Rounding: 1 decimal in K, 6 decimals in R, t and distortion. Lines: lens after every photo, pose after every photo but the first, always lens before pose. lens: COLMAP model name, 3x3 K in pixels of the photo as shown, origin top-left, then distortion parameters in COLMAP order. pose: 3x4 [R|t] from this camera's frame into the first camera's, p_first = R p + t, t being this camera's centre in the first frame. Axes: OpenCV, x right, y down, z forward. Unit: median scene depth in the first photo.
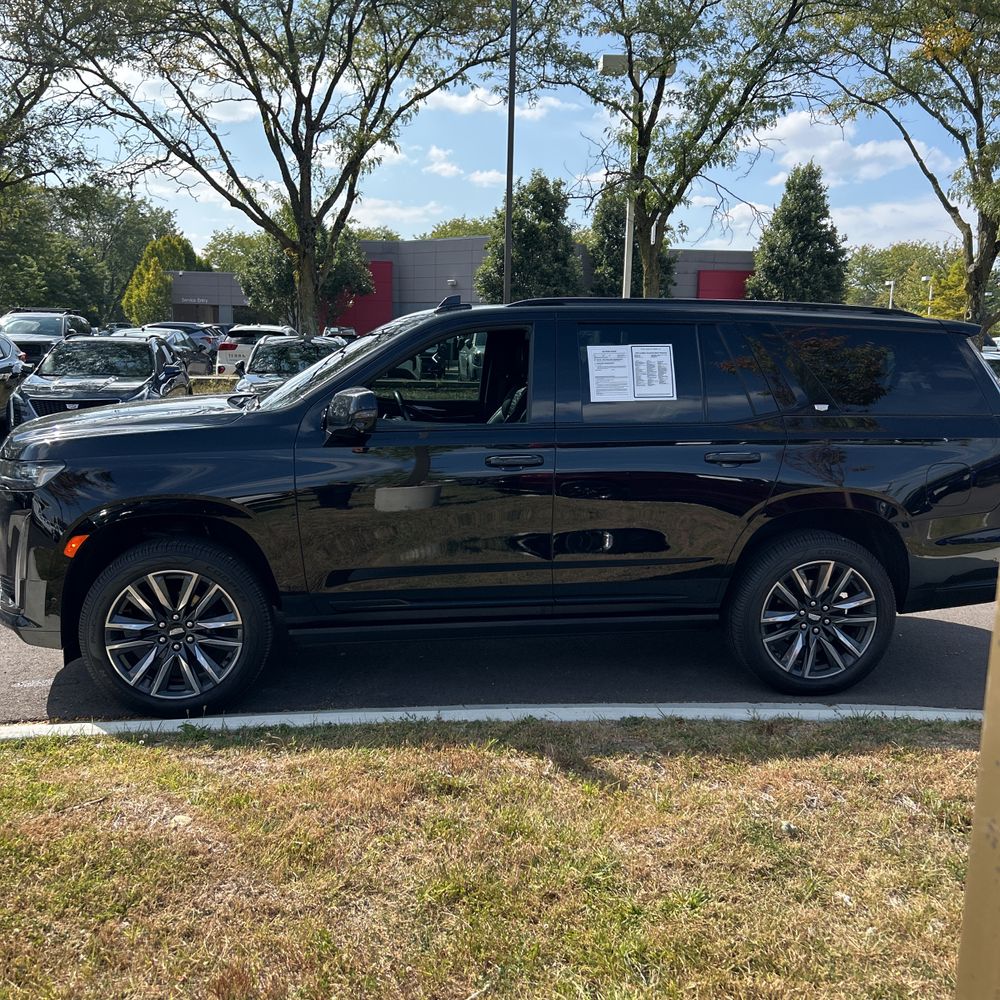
lens RADIAL K [[984.2, 0, 500.0], [0, 984.2, 500.0], [0, 0, 1]] dist [0.056185, -0.085601]
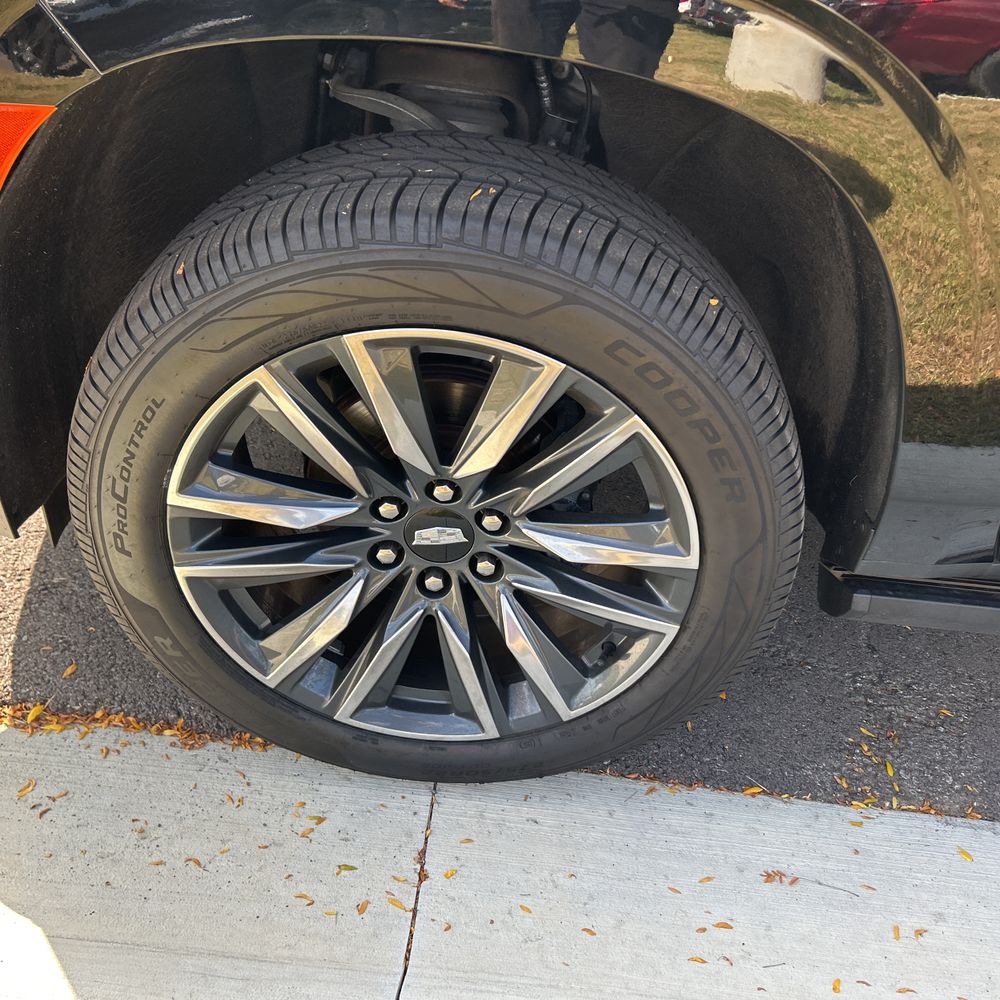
lens RADIAL K [[977.9, 0, 520.3], [0, 977.9, 497.2], [0, 0, 1]] dist [0.071920, -0.004043]
pose [[0.977406, 0.190480, -0.091629, -0.061662], [-0.128191, 0.878851, 0.459552, 0.000673], [0.168063, -0.437423, 0.883411, 0.169485]]
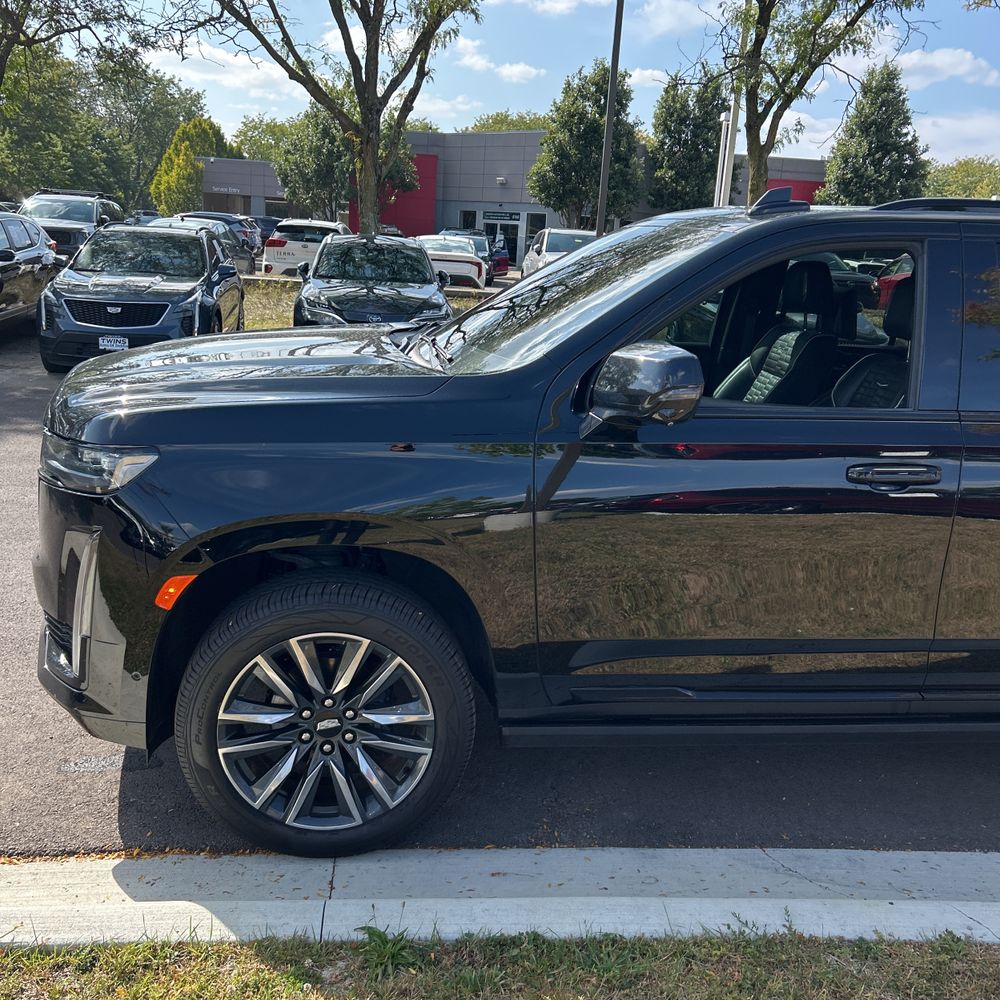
lens RADIAL K [[1000.5, 0, 495.5], [0, 1000.5, 503.7], [0, 0, 1]] dist [0.012314, 0.004916]
pose [[0.998527, 0.048926, -0.023455, -0.046423], [-0.046540, 0.994550, 0.093302, -0.014812], [0.027892, -0.092073, 0.995362, 0.084782]]
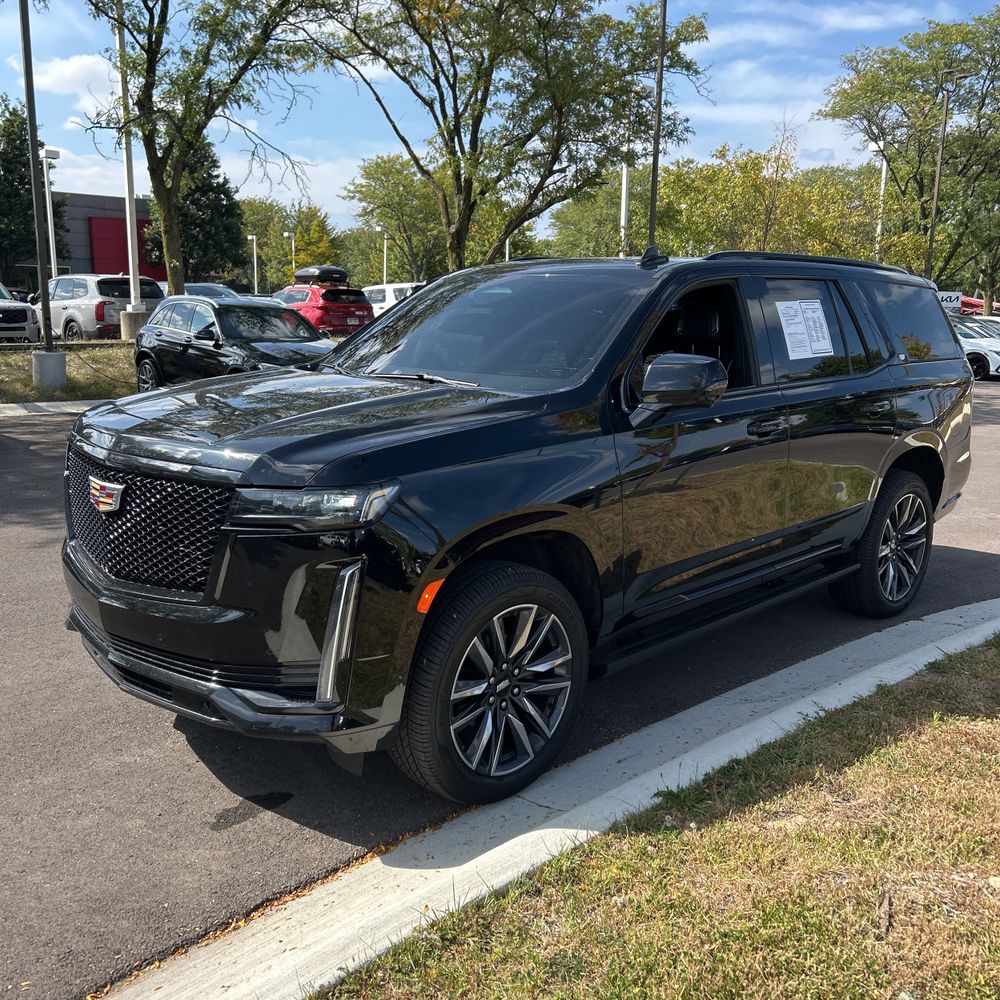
lens RADIAL K [[984.2, 0, 500.0], [0, 984.2, 500.0], [0, 0, 1]] dist [0.056185, -0.085601]
pose [[0.809812, -0.122013, 0.573861, -0.162147], [0.095688, 0.992506, 0.075992, -0.014480], [-0.578833, -0.006628, 0.815419, 0.083077]]
